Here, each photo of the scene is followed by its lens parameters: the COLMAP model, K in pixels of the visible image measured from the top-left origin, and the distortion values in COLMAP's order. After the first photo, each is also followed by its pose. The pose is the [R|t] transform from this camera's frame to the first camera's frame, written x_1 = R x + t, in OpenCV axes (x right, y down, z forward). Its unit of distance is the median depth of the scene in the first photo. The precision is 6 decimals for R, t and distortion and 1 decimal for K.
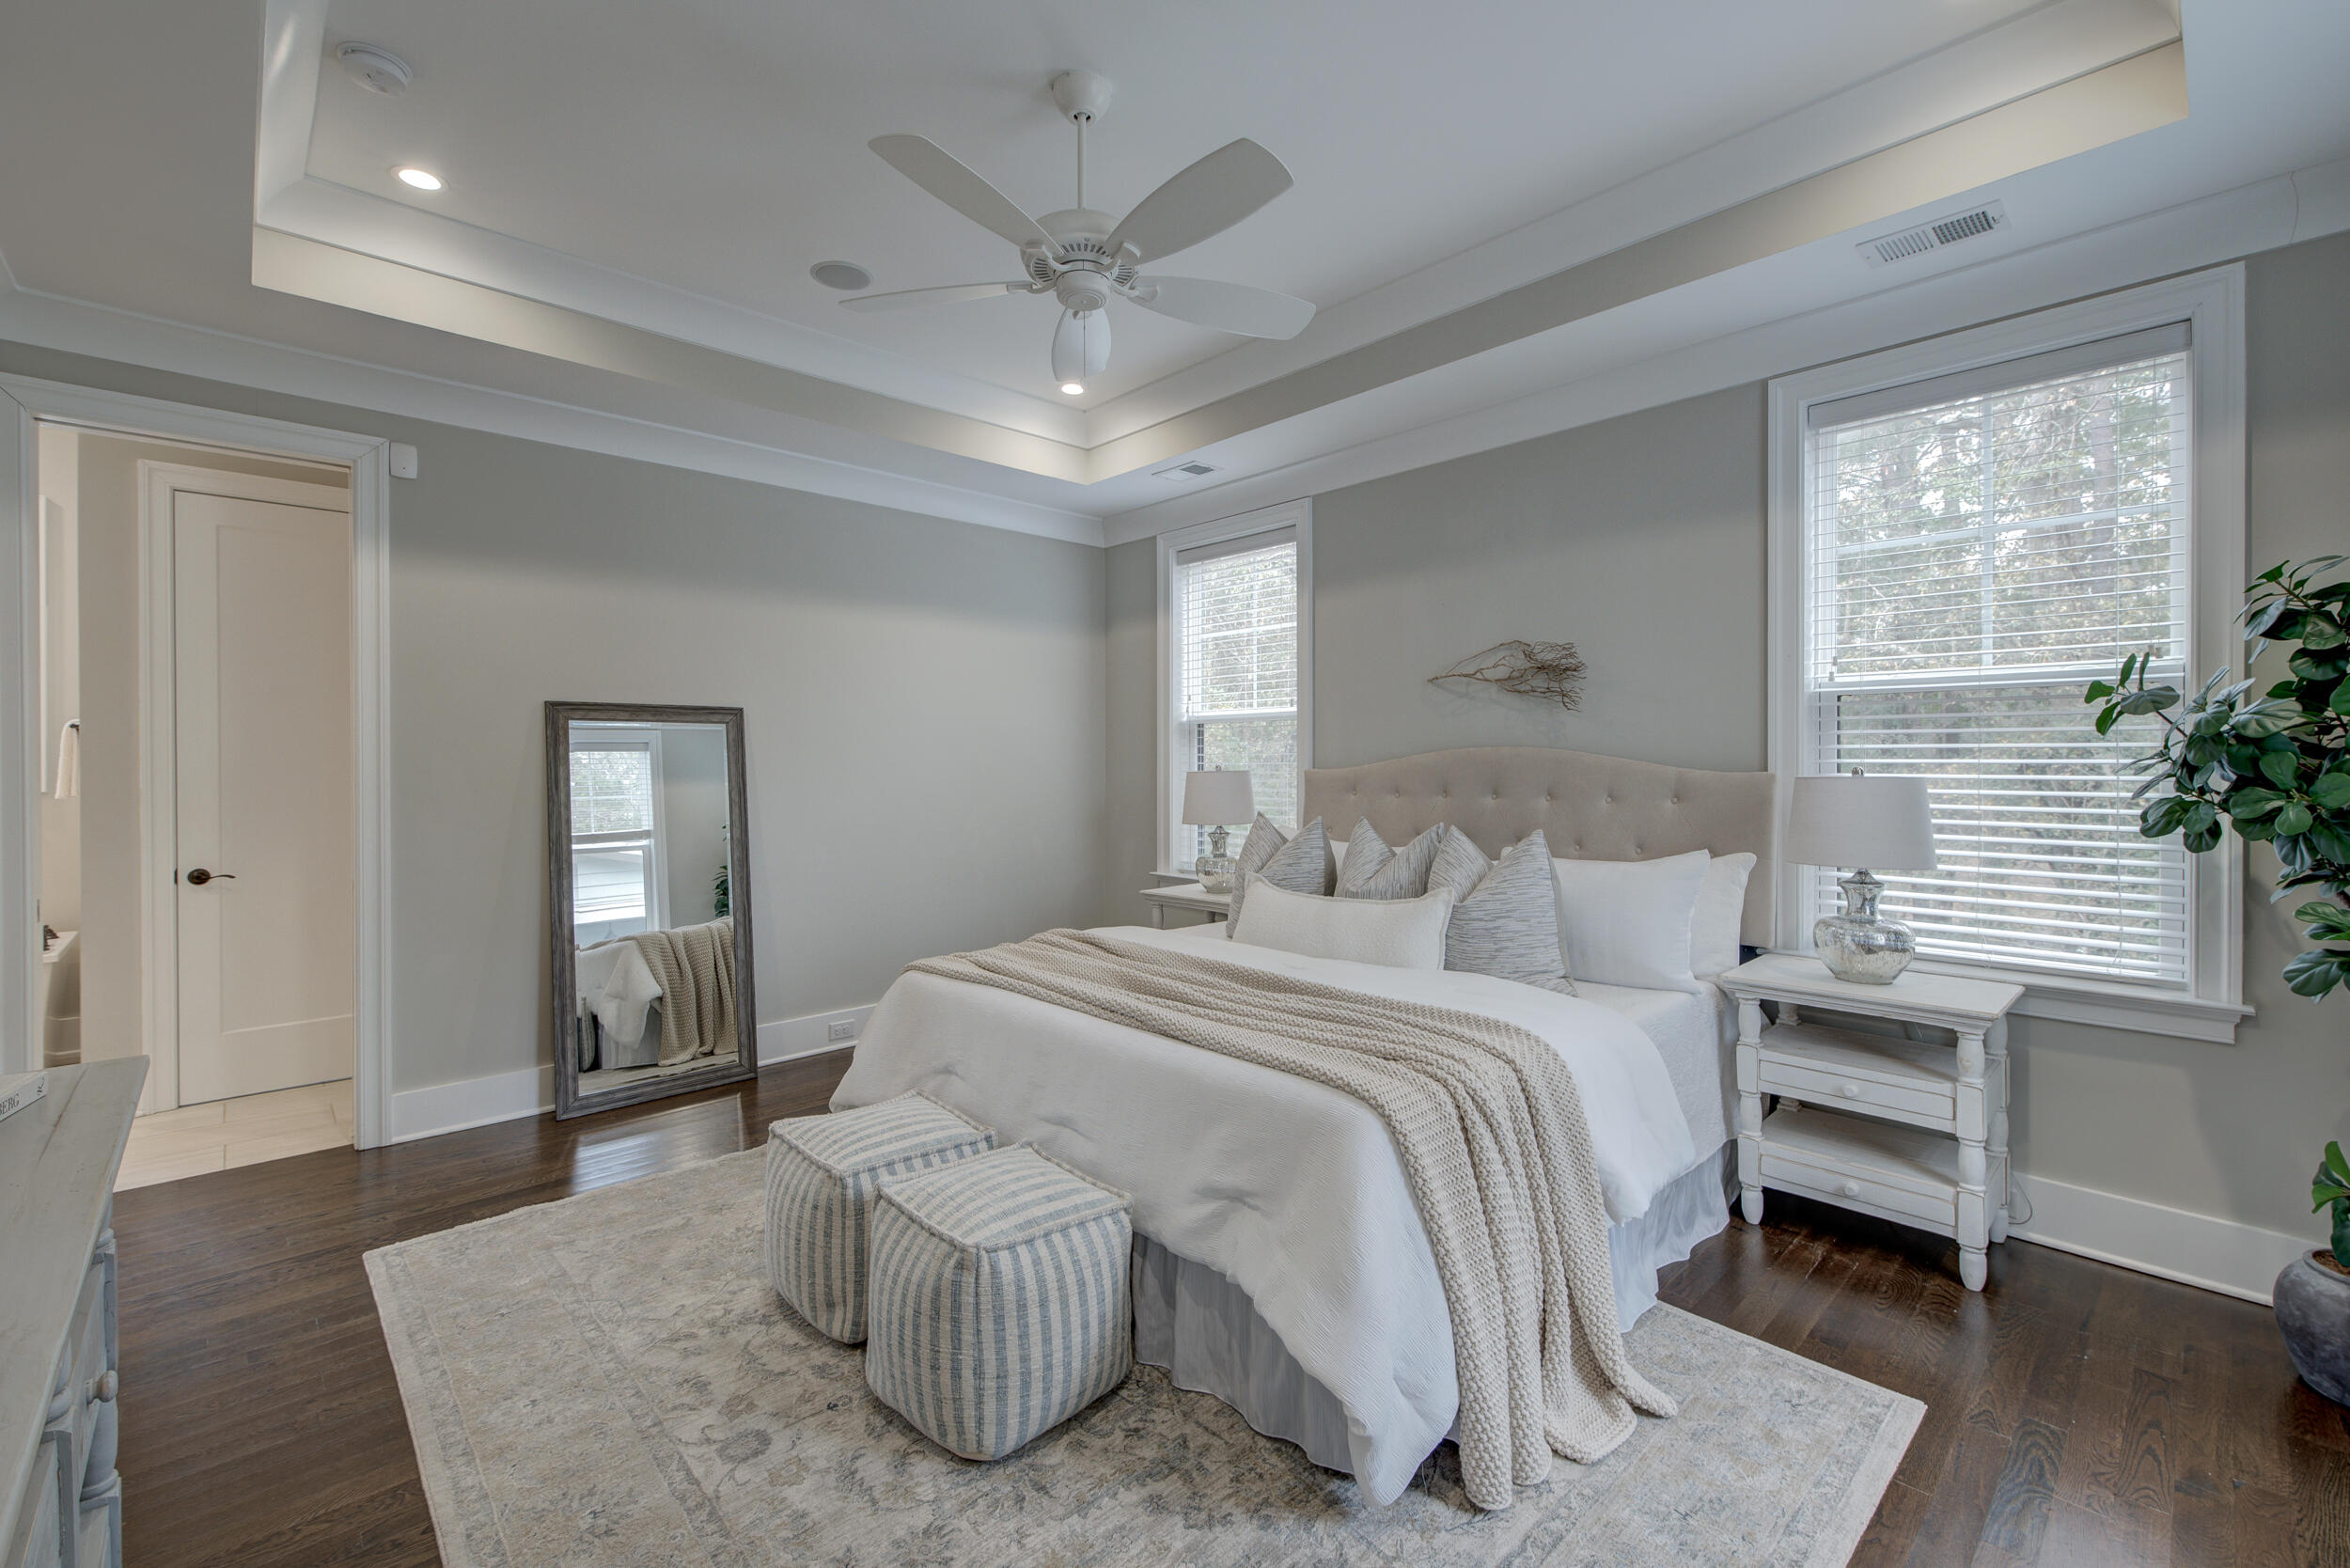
lens RADIAL K [[995.6, 0, 1168.1], [0, 995.6, 773.2], [0, 0, 1]] dist [0.015147, -0.000612]
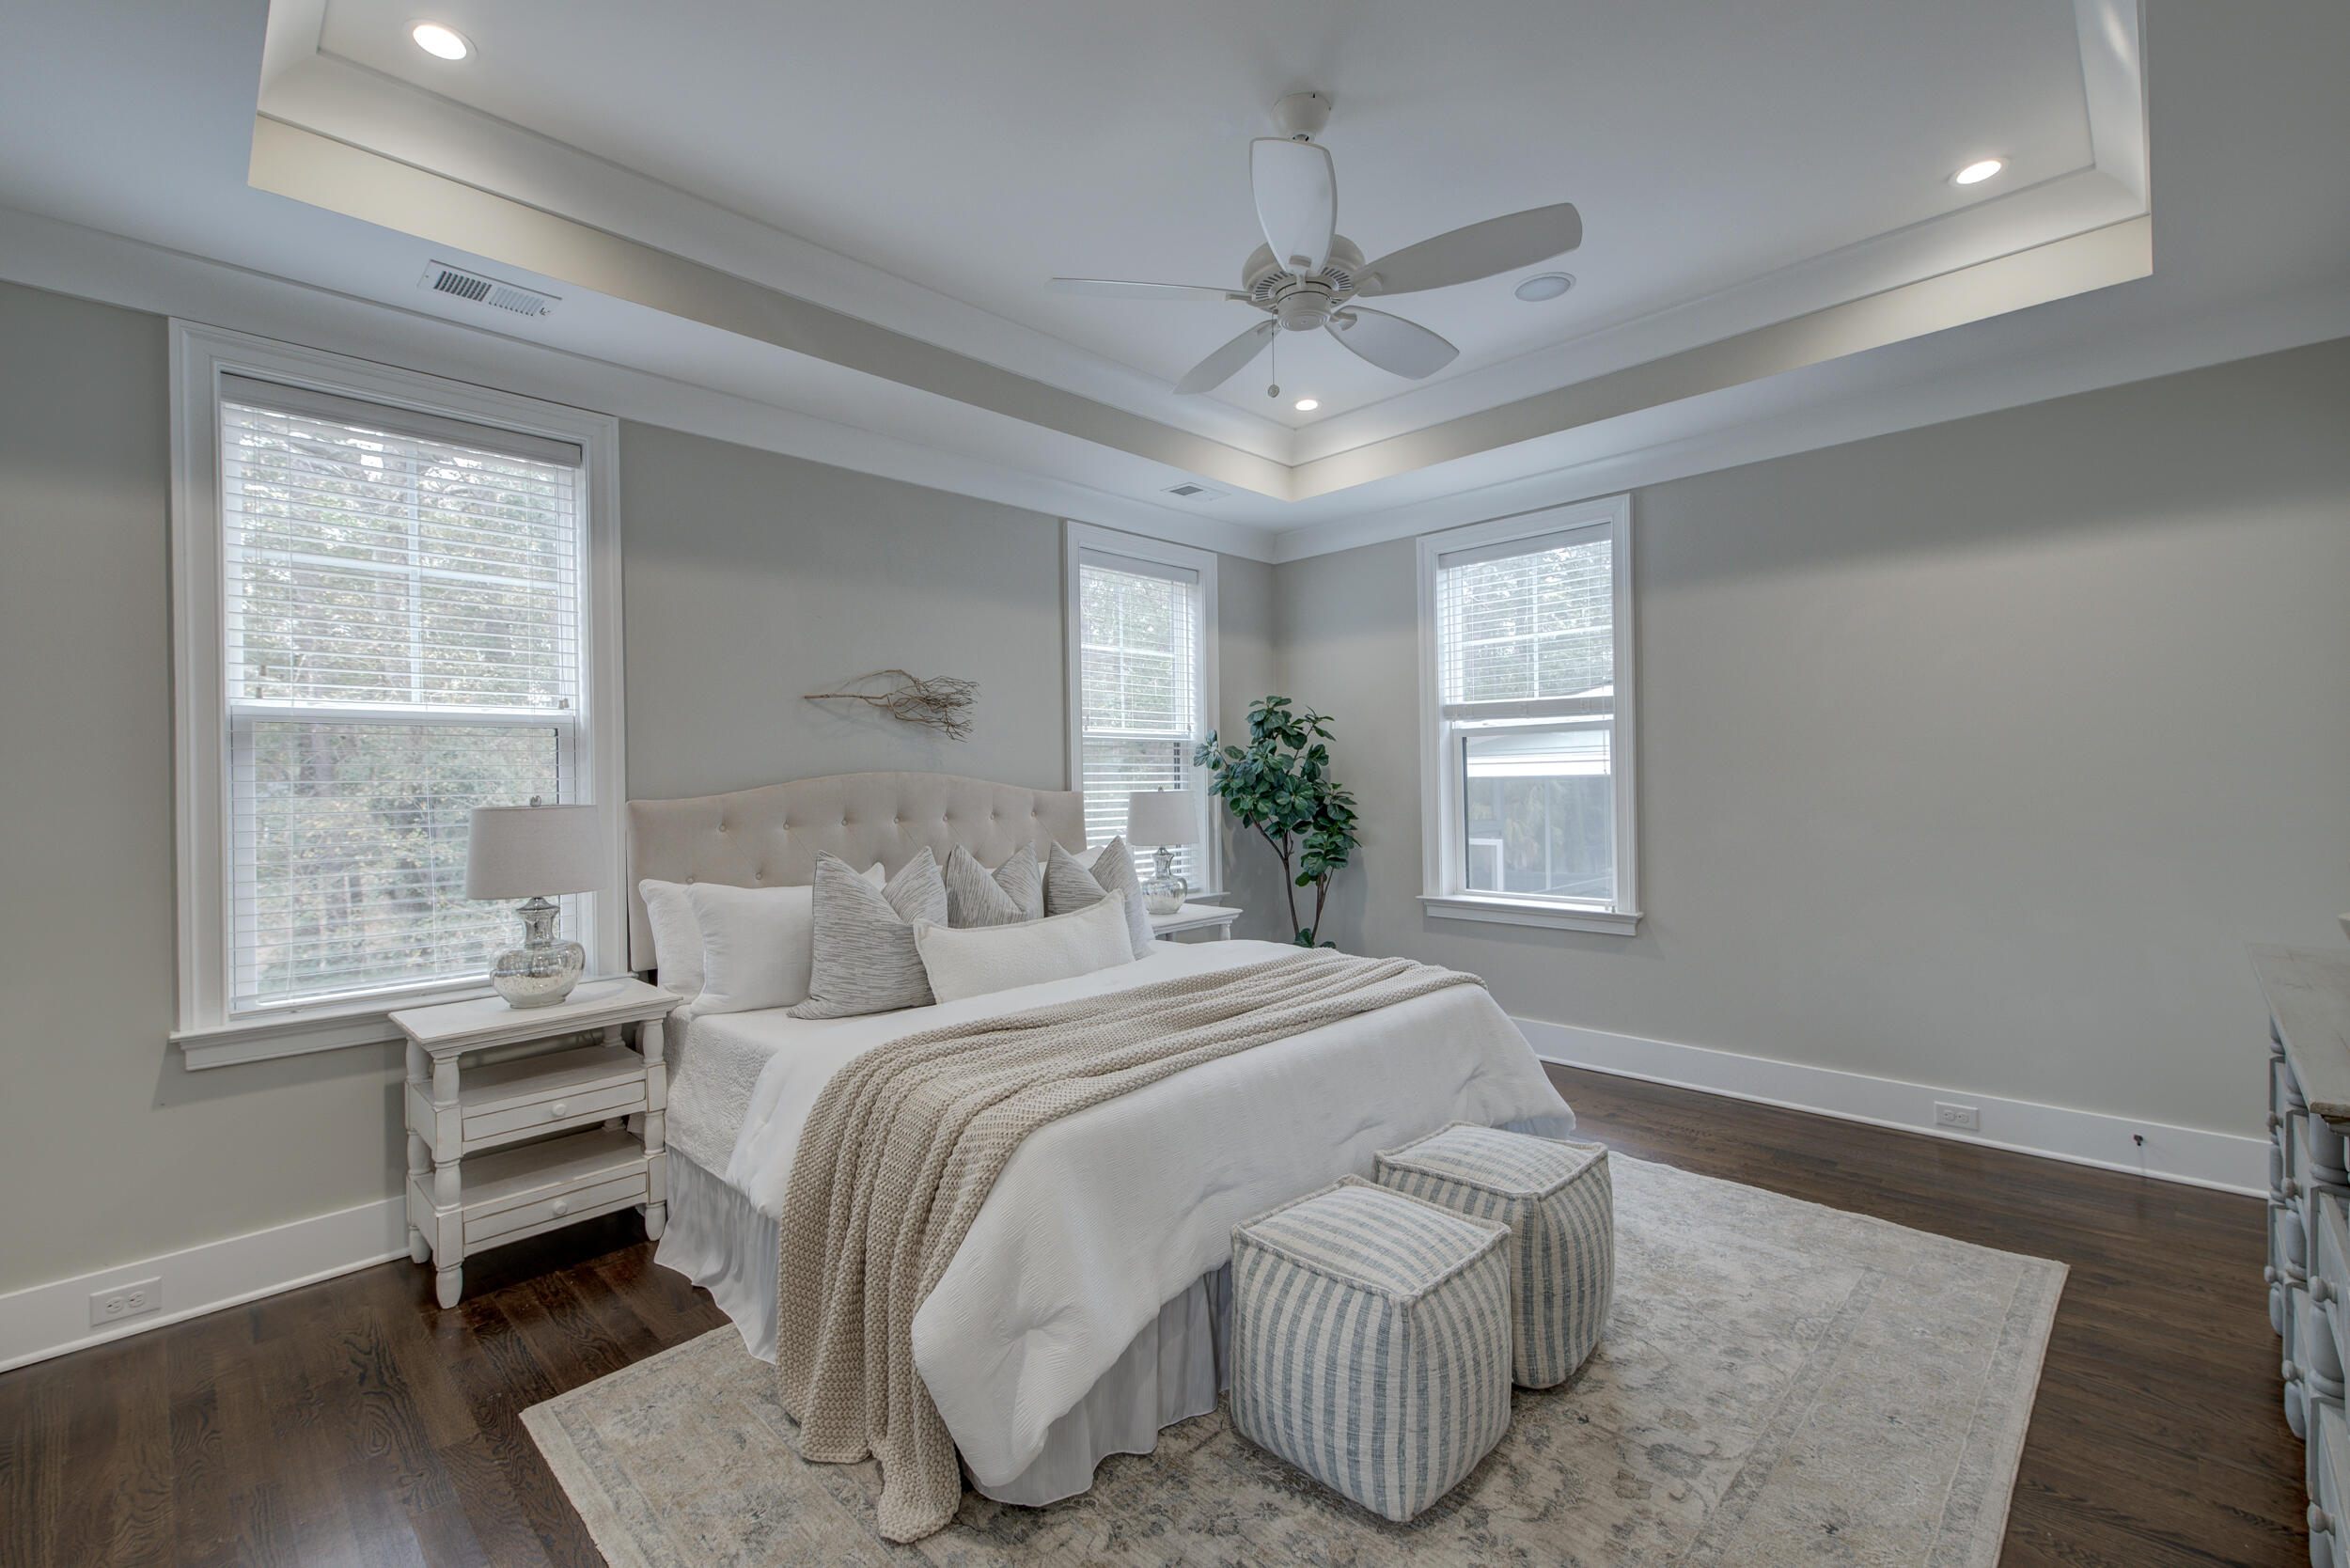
lens RADIAL K [[995.6, 0, 1172.8], [0, 995.6, 785.9], [0, 0, 1]] dist [0.015147, -0.000612]
pose [[-0.042025, -0.003545, 0.999110, -0.617466], [0.027774, 0.999603, 0.004715, -0.007771], [-0.998730, 0.027947, -0.041910, 0.672771]]
